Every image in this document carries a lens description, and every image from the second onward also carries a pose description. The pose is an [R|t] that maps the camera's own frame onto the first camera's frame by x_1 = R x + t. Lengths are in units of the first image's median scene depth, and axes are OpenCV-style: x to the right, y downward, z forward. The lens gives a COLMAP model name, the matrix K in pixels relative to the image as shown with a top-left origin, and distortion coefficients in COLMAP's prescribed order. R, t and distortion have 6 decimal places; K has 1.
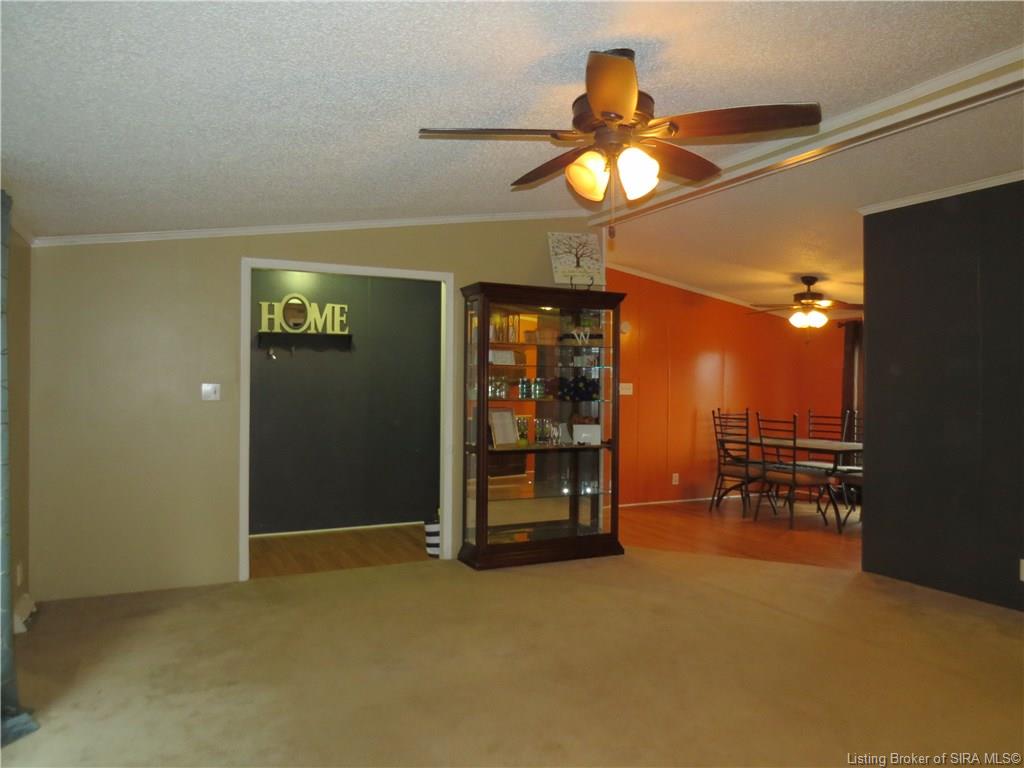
lens RADIAL K [[732.8, 0, 511.1], [0, 732.8, 385.4], [0, 0, 1]] dist [-0.020084, -0.001401]
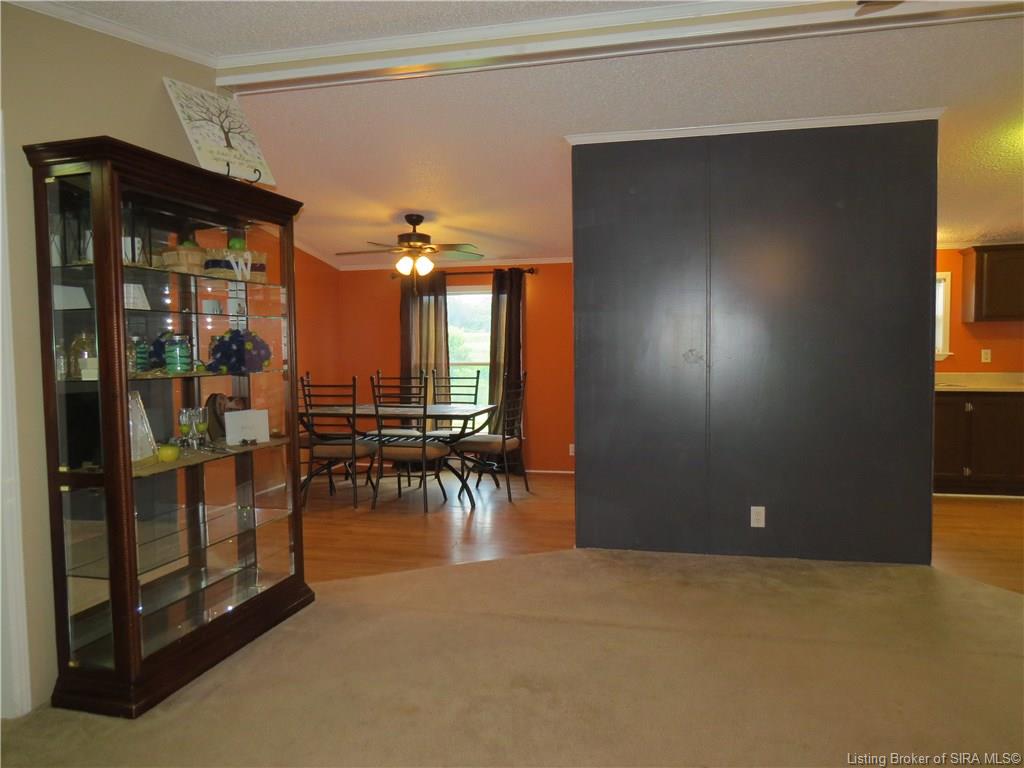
lens RADIAL K [[732.8, 0, 512.7], [0, 732.8, 380.8], [0, 0, 1]] dist [-0.020084, -0.001401]
pose [[0.650887, -0.054279, 0.757232, -0.185056], [0.017354, 0.998244, 0.056637, -0.002008], [-0.758976, -0.023723, 0.650686, 0.370263]]
